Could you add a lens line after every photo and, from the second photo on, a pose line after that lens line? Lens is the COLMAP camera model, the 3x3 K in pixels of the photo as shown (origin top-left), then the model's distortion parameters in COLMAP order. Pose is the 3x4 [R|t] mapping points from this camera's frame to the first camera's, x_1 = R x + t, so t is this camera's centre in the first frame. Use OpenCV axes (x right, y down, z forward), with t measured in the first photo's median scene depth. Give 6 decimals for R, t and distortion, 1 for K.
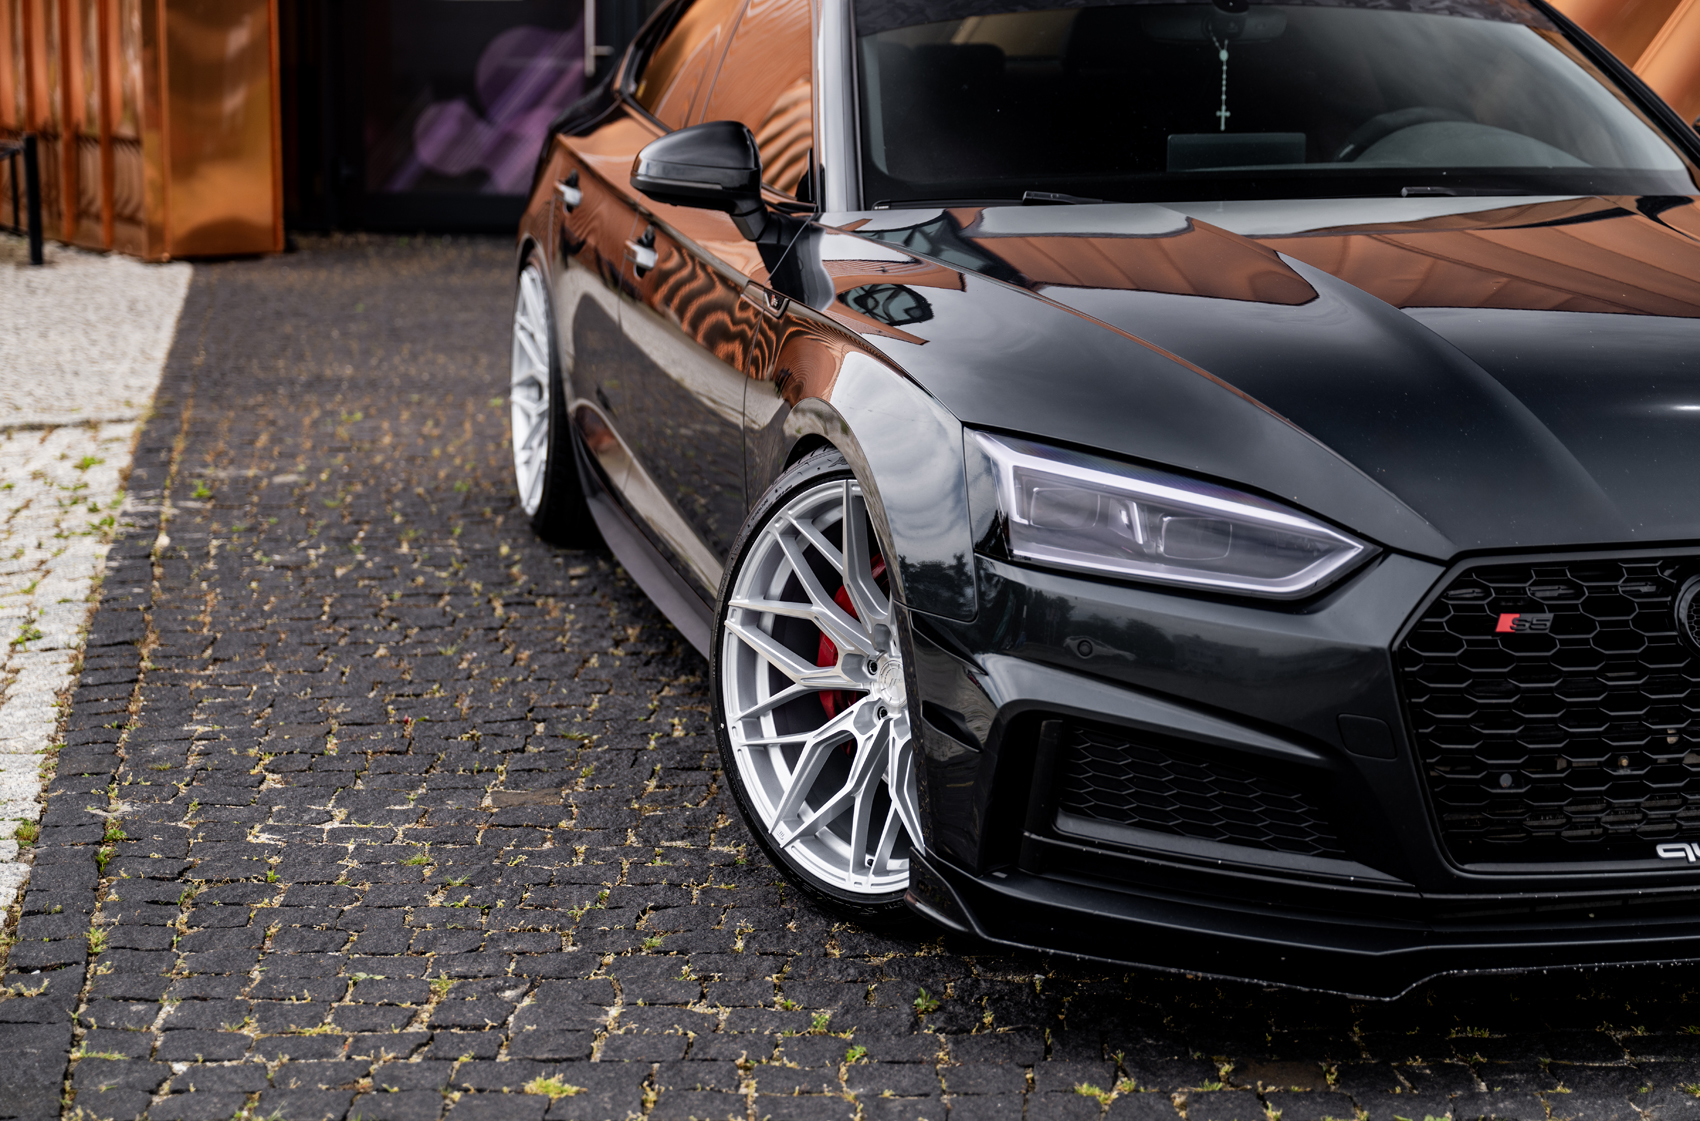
lens RADIAL K [[3016.6, 0, 898.3], [0, 3016.6, 555.9], [0, 0, 1]] dist [0.052045, 0.000000]
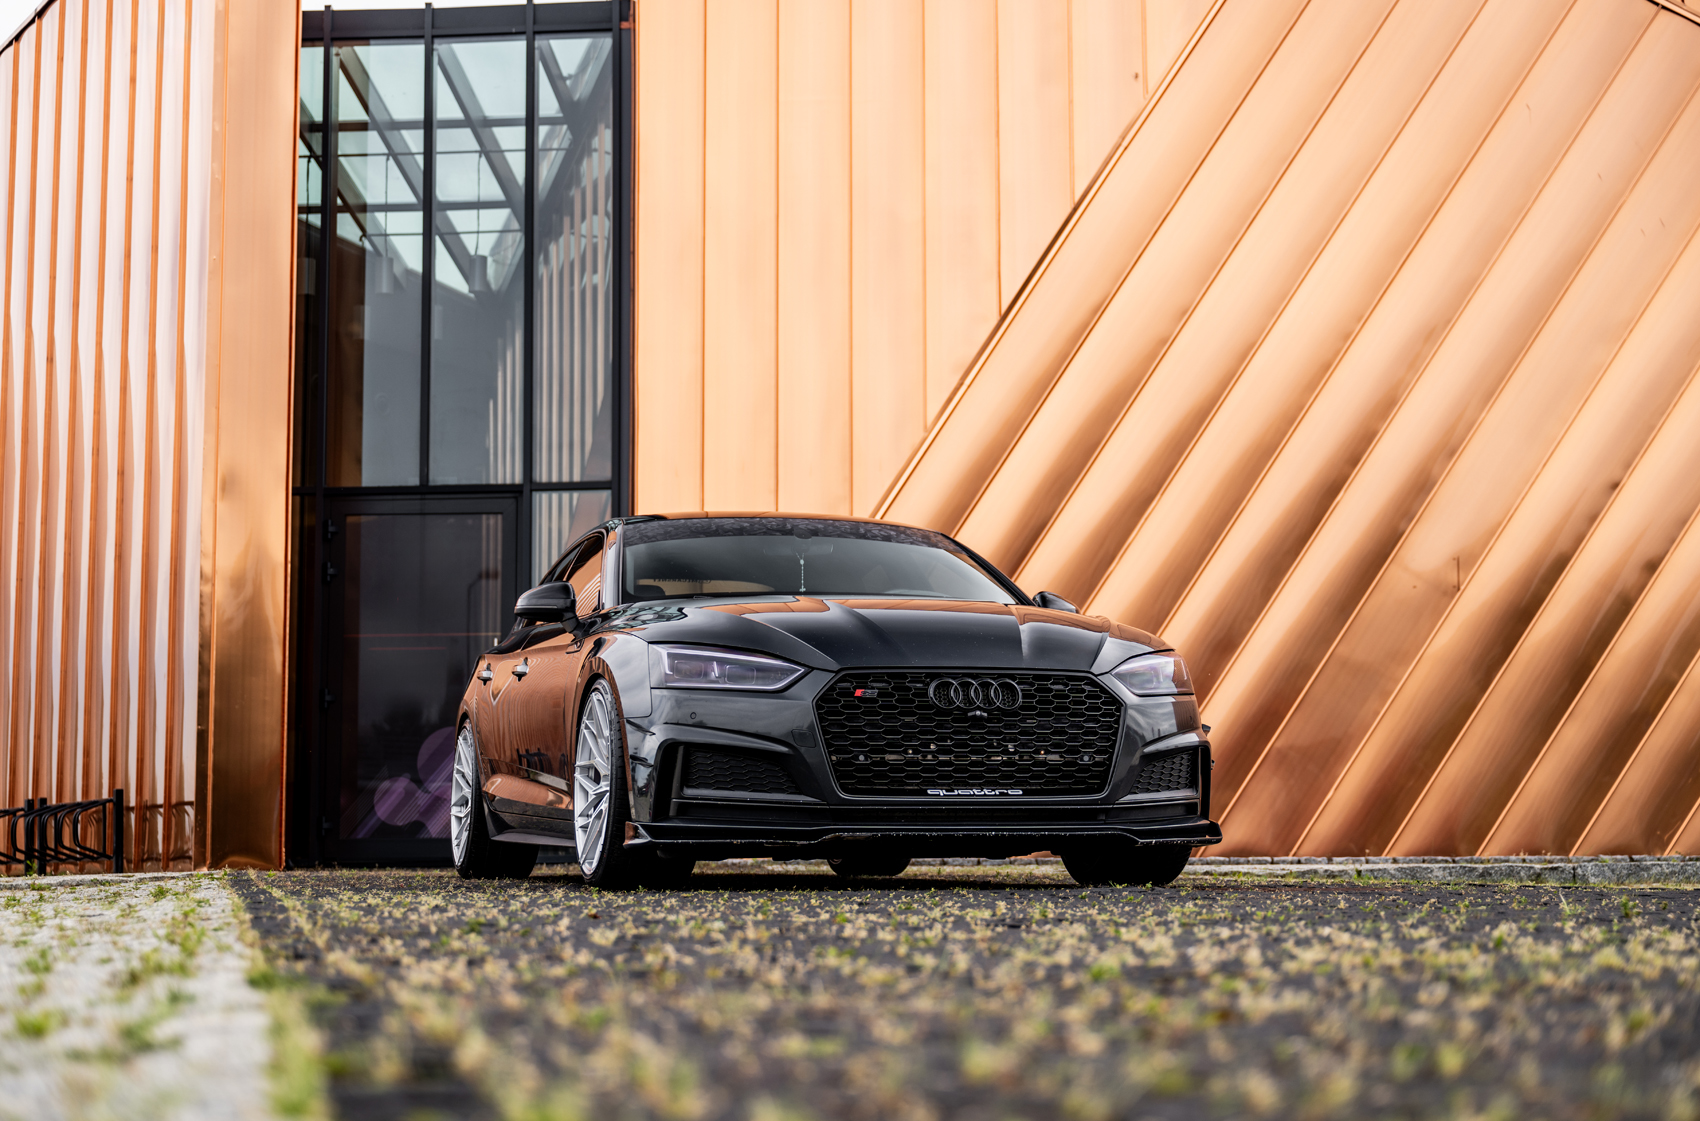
lens RADIAL K [[2626.7, 0, 856.6], [0, 2626.7, 555.9], [0, 0, 1]] dist [-0.017250, 0.000000]
pose [[0.999274, -0.010601, 0.036592, 0.099287], [0.020898, 0.955624, -0.293846, 0.451901], [-0.031853, 0.294397, 0.955152, -0.906183]]
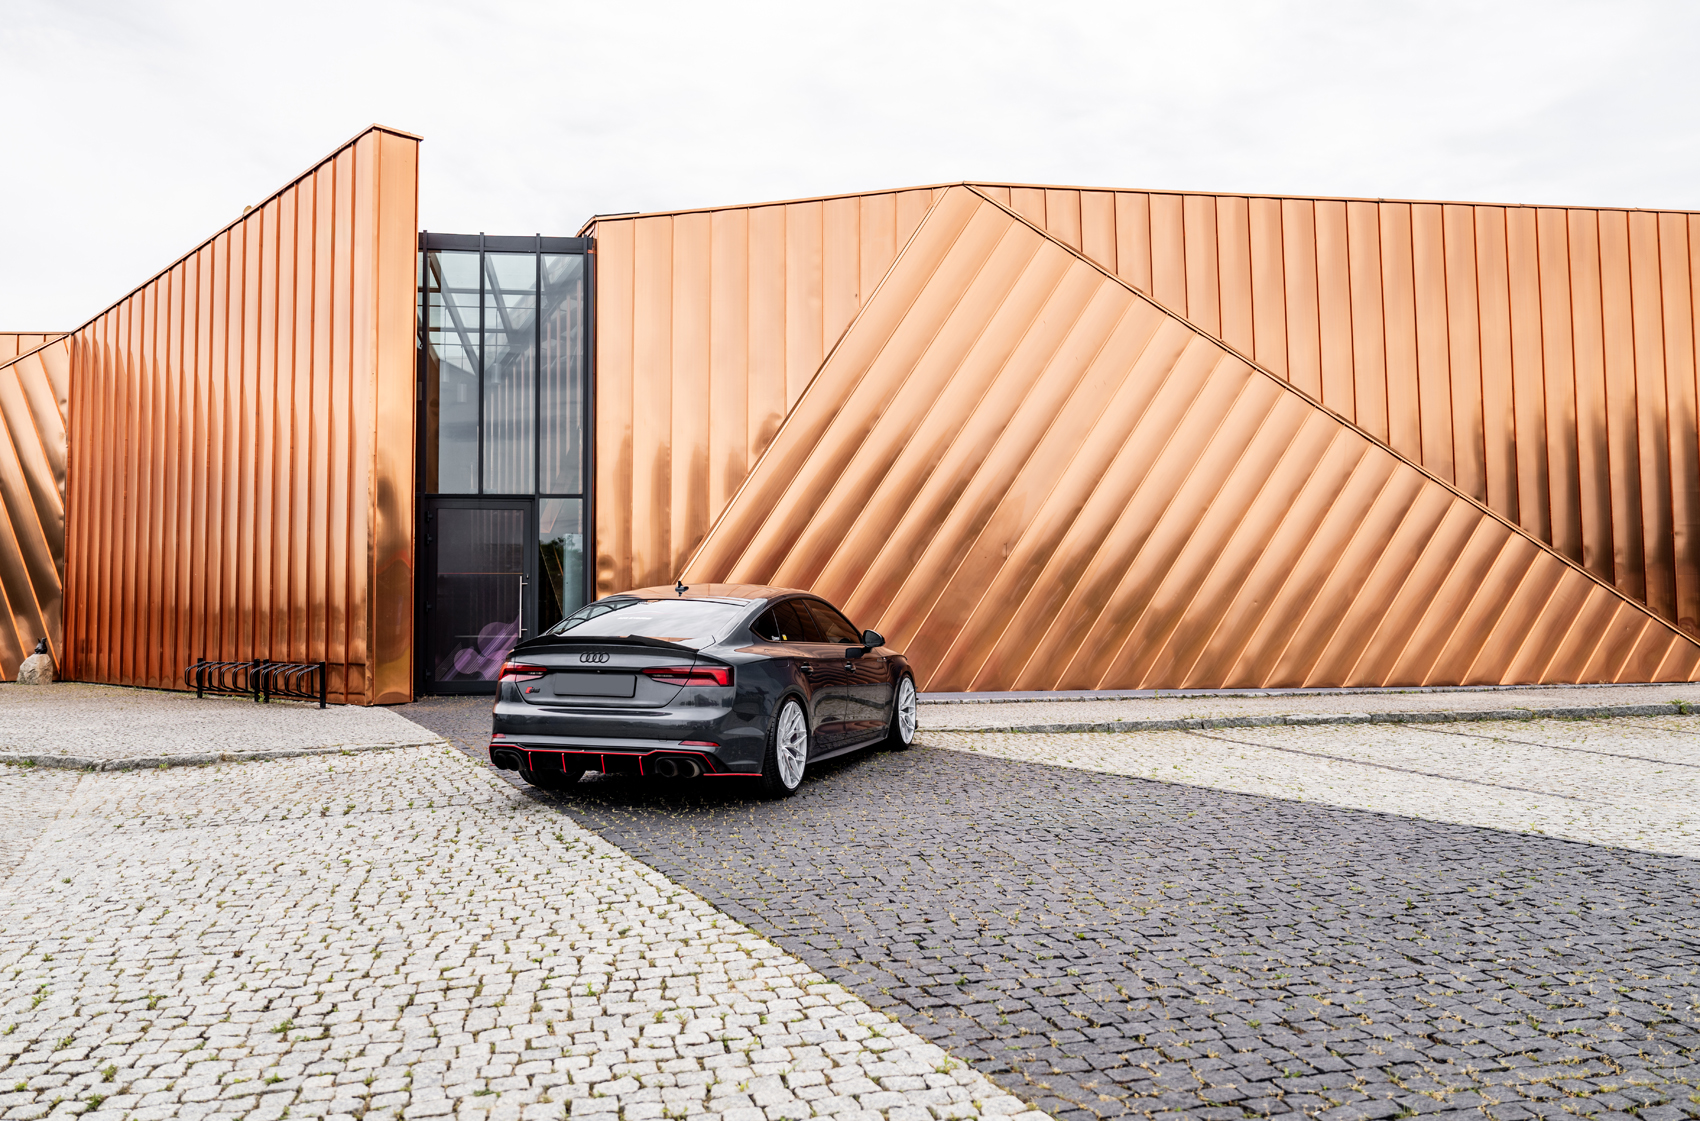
lens RADIAL K [[1319.3, 0, 848.5], [0, 1319.3, 559.0], [0, 0, 1]] dist [-0.015974, -0.004976]
pose [[0.970320, 0.001611, 0.241818, -0.364401], [0.052235, 0.974974, -0.216096, 0.178808], [-0.236114, 0.222314, 0.945953, -0.884174]]
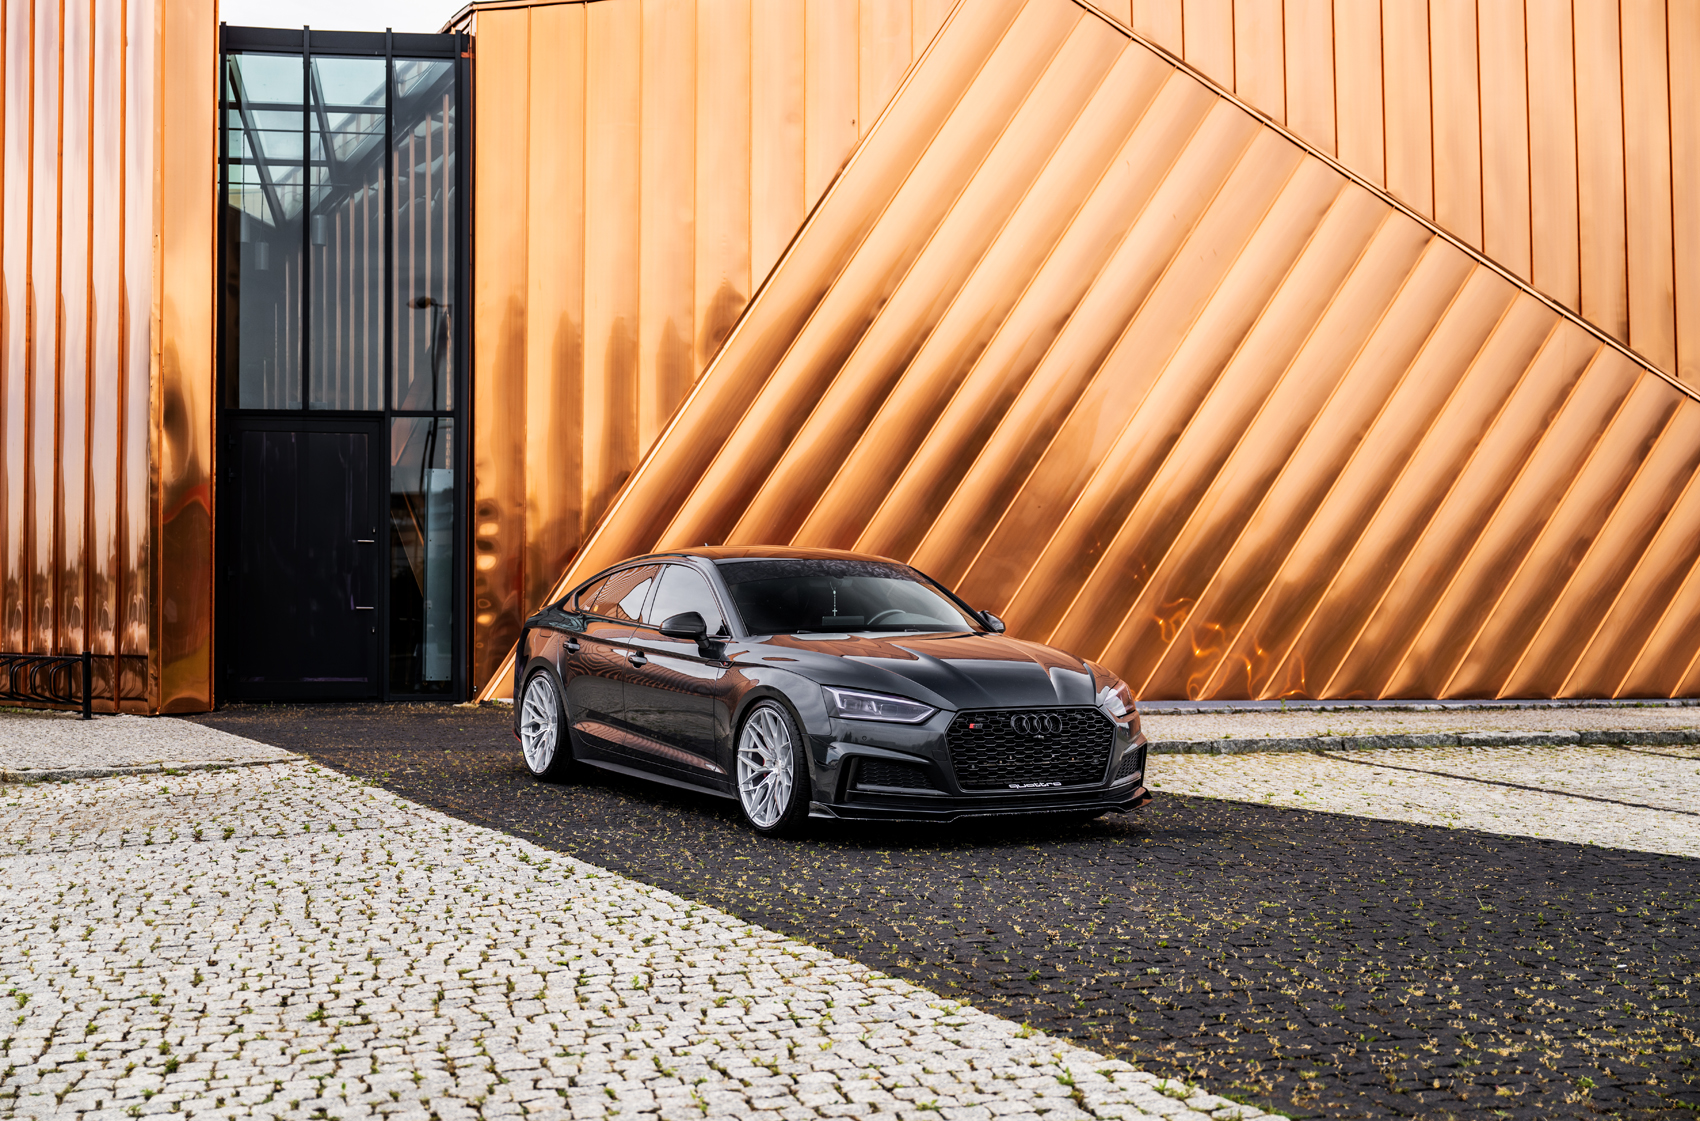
lens RADIAL K [[2124.6, 0, 844.5], [0, 2124.6, 559.3], [0, 0, 1]] dist [-0.024160, 0.000000]
pose [[0.966091, 0.000807, 0.258201, -0.554458], [0.049638, 0.980762, -0.188793, 0.266376], [-0.253386, 0.195208, 0.947465, -1.330457]]
